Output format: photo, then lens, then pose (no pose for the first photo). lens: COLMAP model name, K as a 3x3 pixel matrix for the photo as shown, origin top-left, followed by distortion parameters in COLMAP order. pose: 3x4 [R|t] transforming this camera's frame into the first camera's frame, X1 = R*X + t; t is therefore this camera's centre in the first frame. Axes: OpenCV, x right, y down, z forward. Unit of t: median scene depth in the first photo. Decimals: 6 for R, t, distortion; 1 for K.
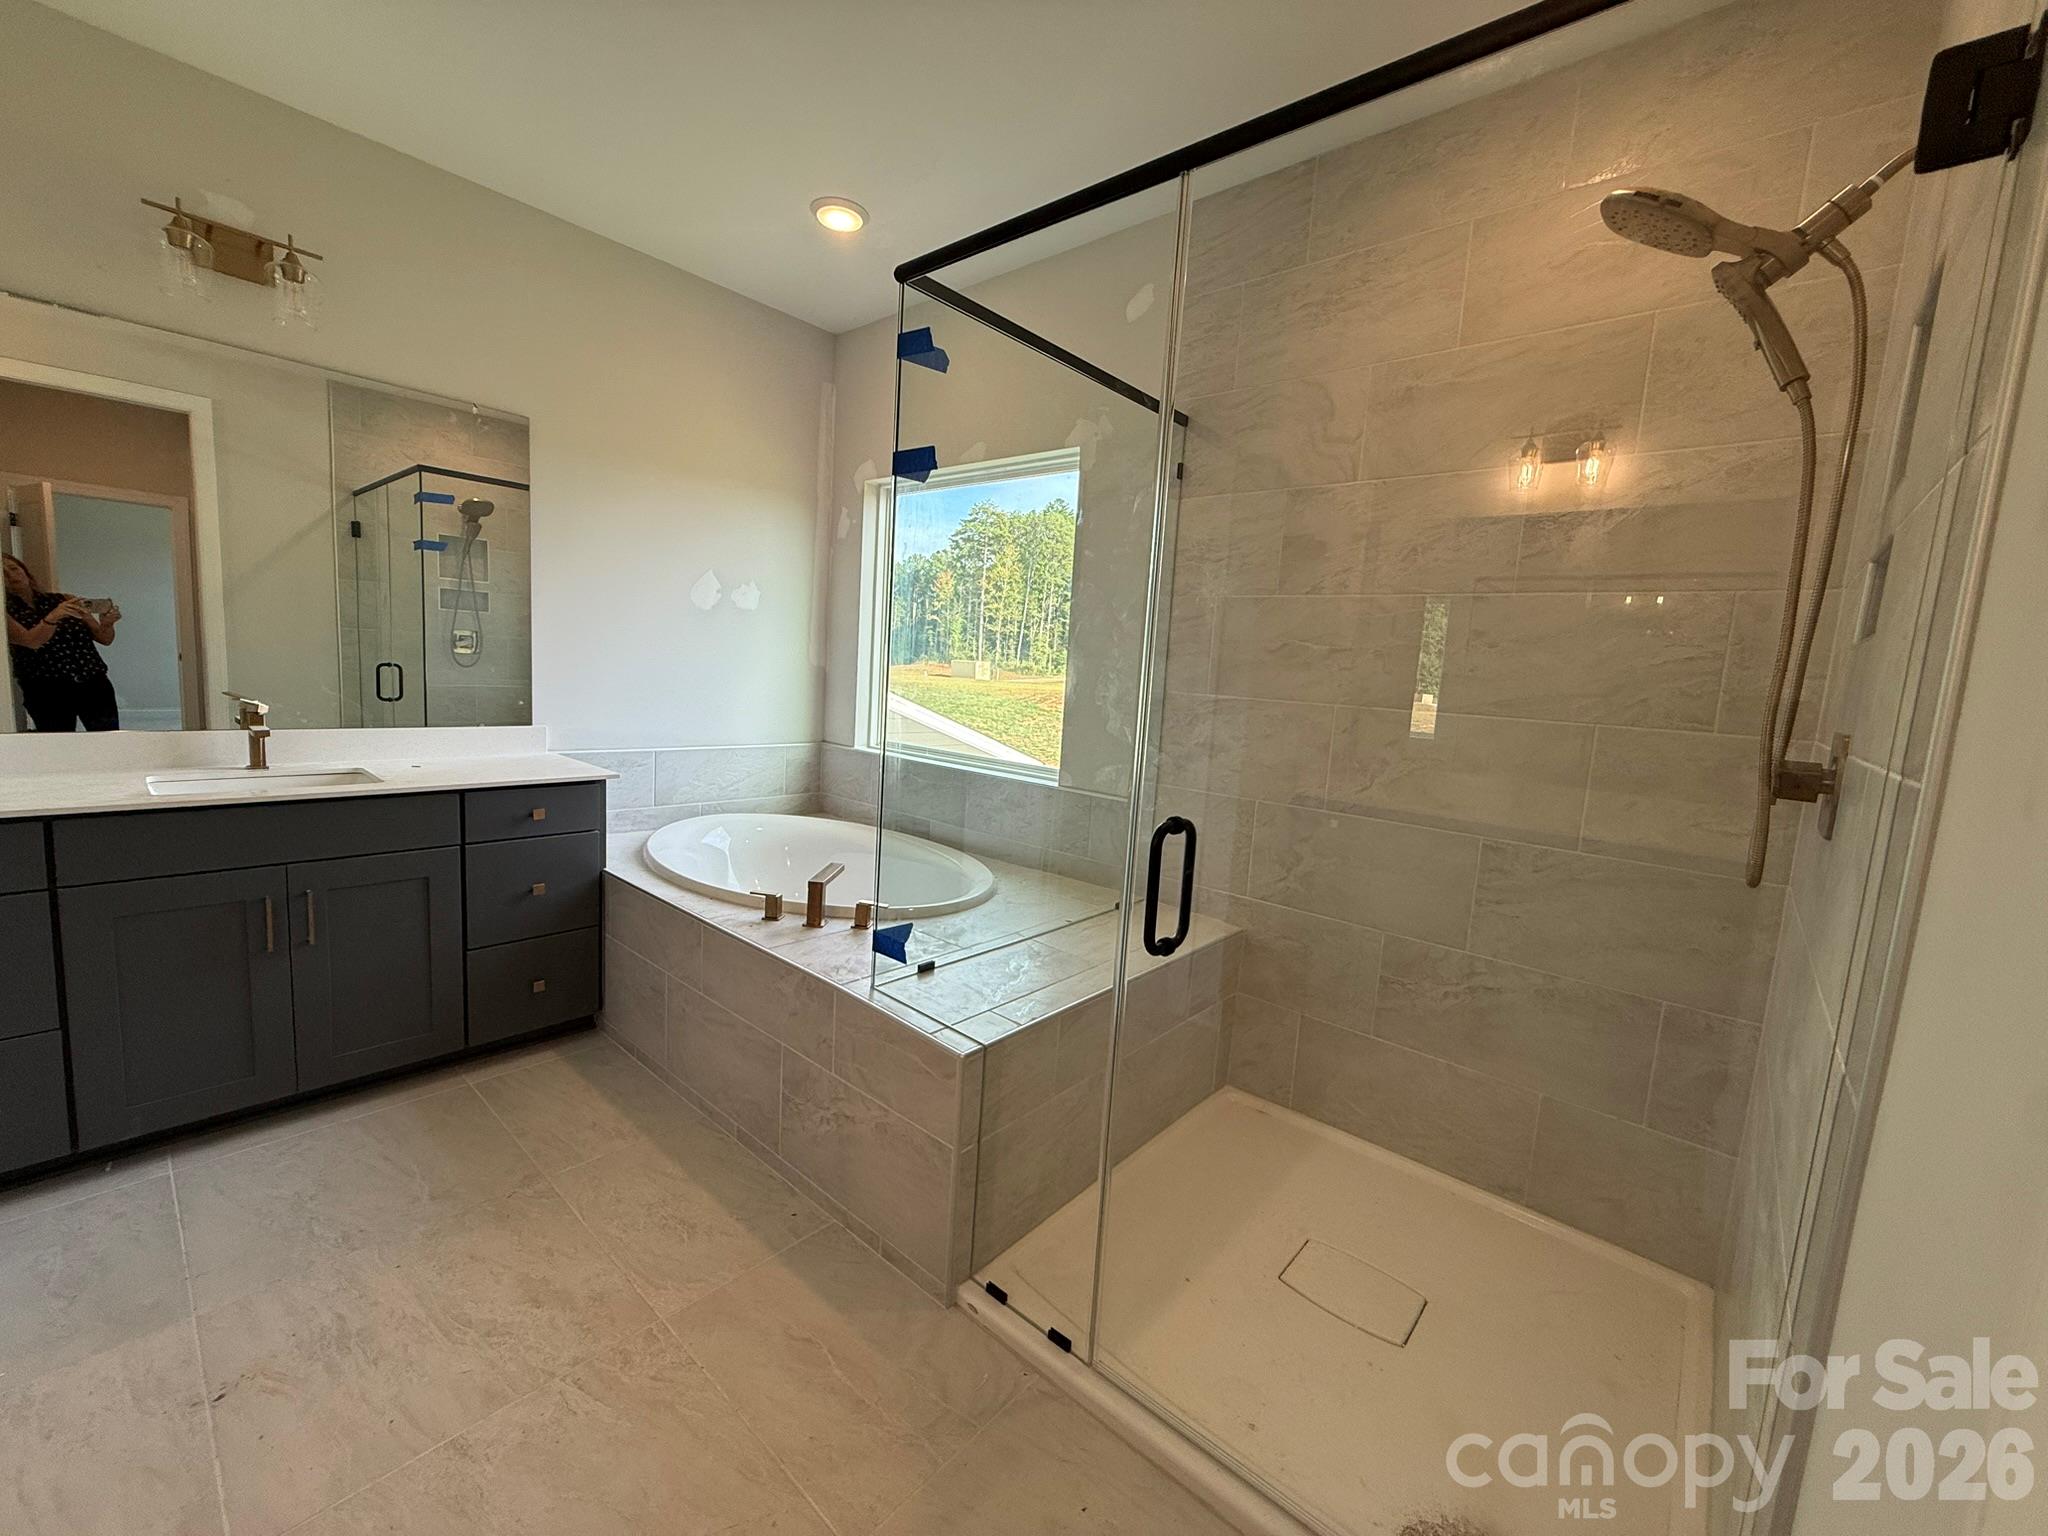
lens RADIAL K [[811.4, 0, 1023.0], [0, 811.4, 766.7], [0, 0, 1]] dist [-0.000621, 0.000577]
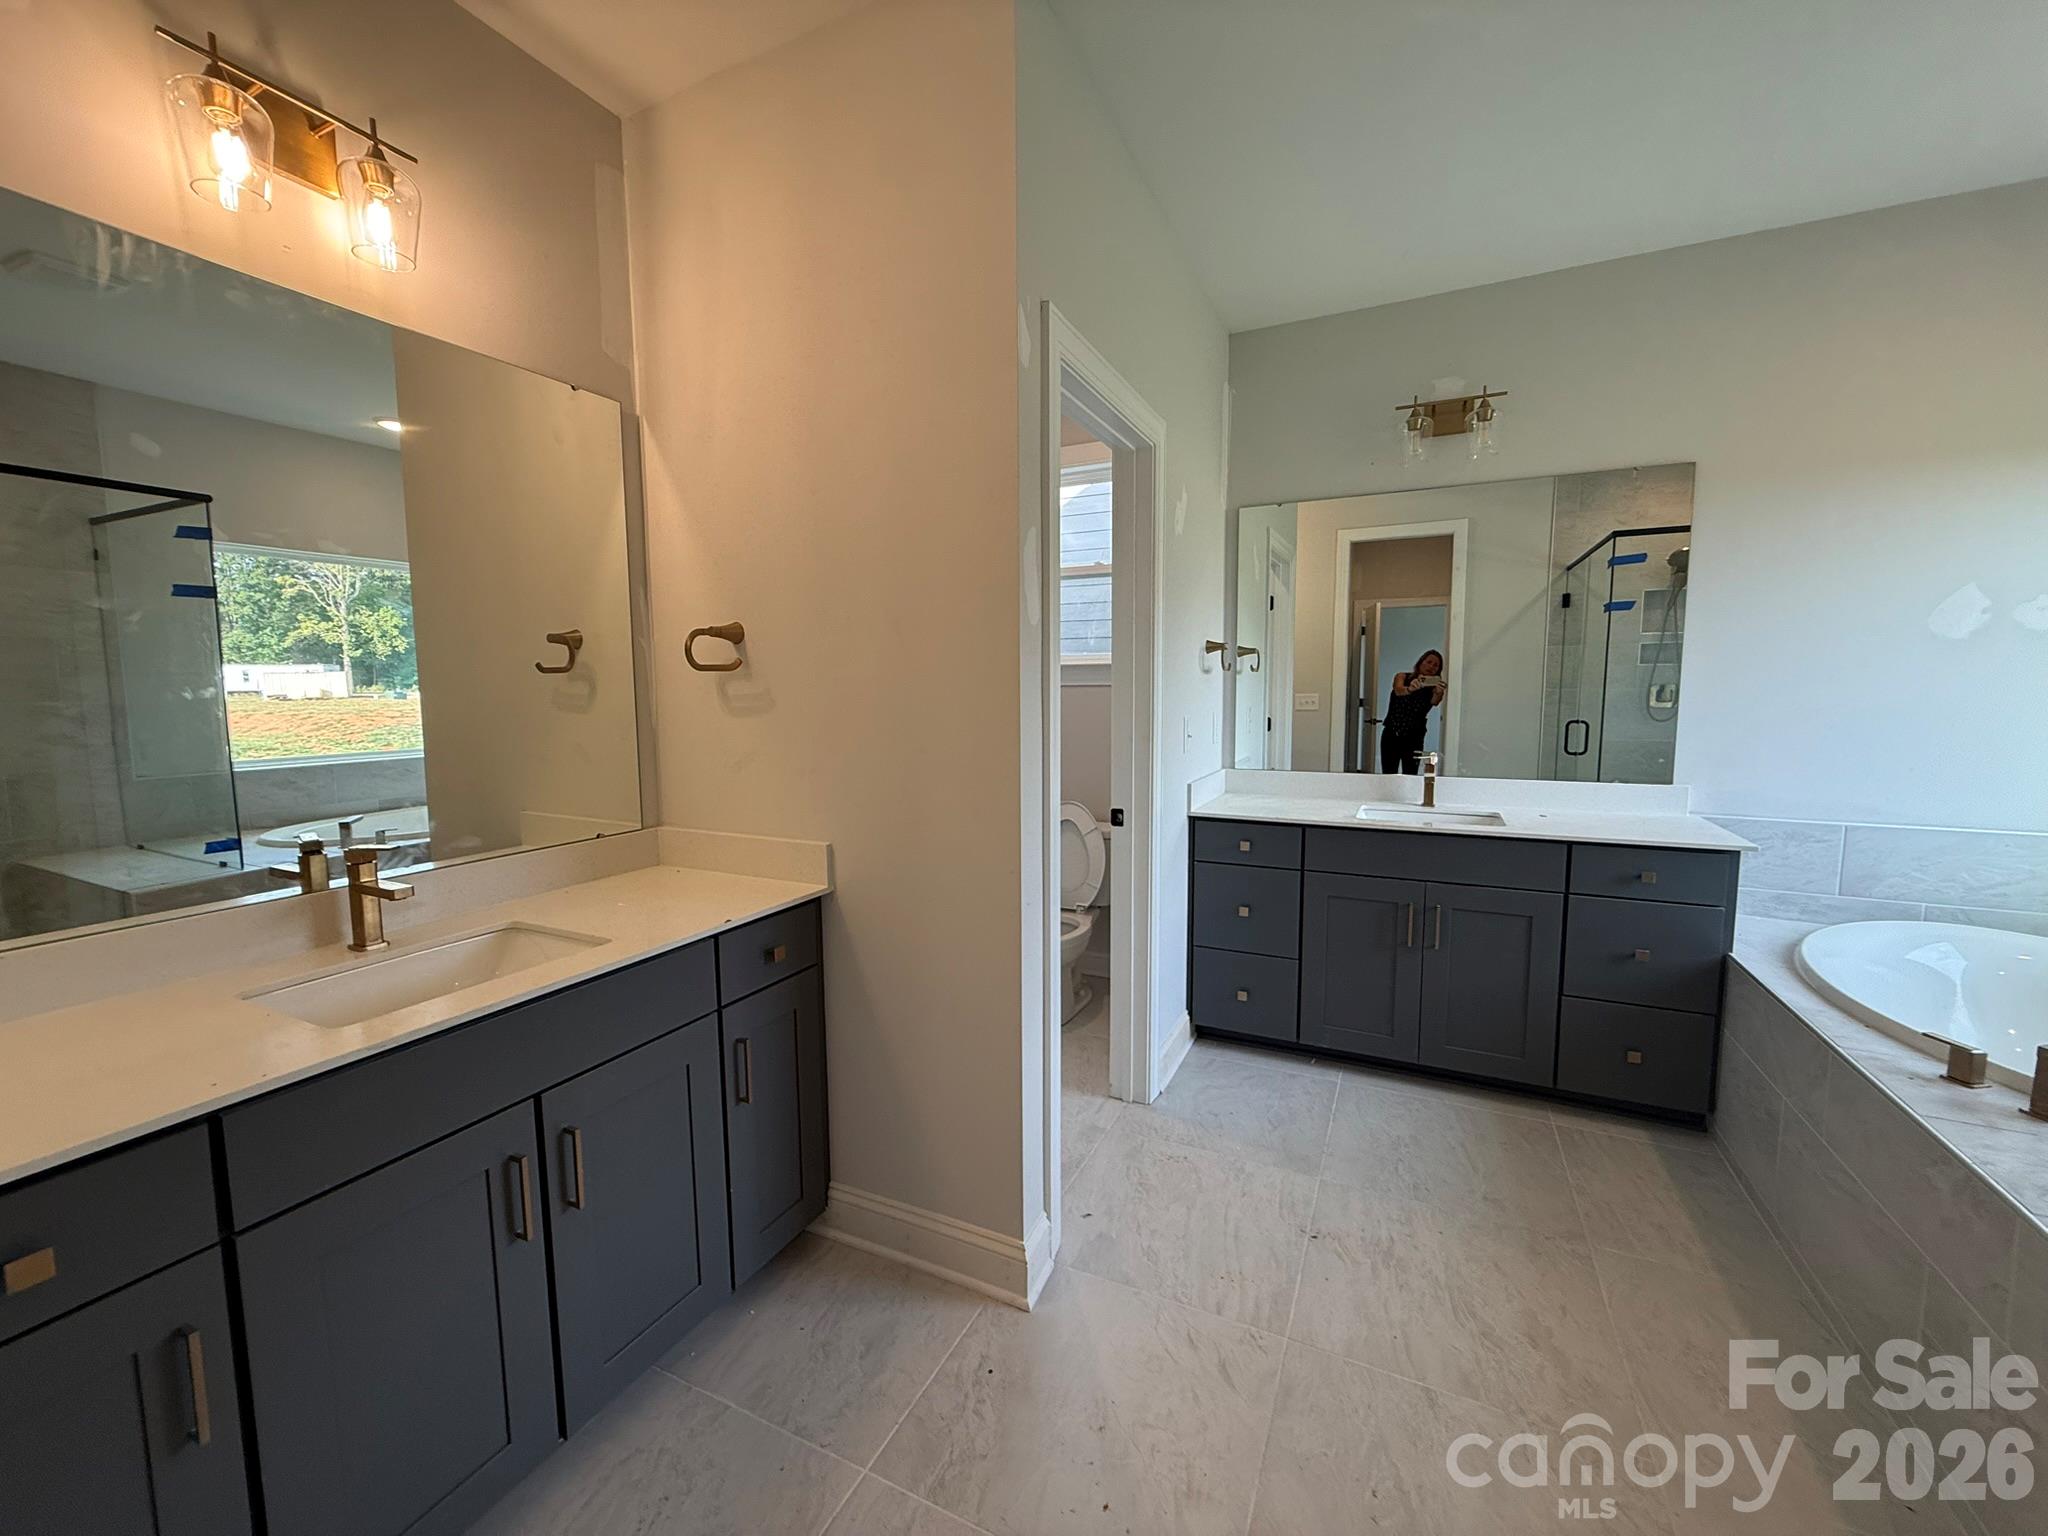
lens RADIAL K [[811.4, 0, 1017.5], [0, 811.4, 767.4], [0, 0, 1]] dist [-0.000621, 0.000577]
pose [[0.261907, 0.033550, -0.964510, 0.126307], [-0.096918, 0.995258, 0.008302, -0.006079], [0.960214, 0.091304, 0.263916, 0.022727]]
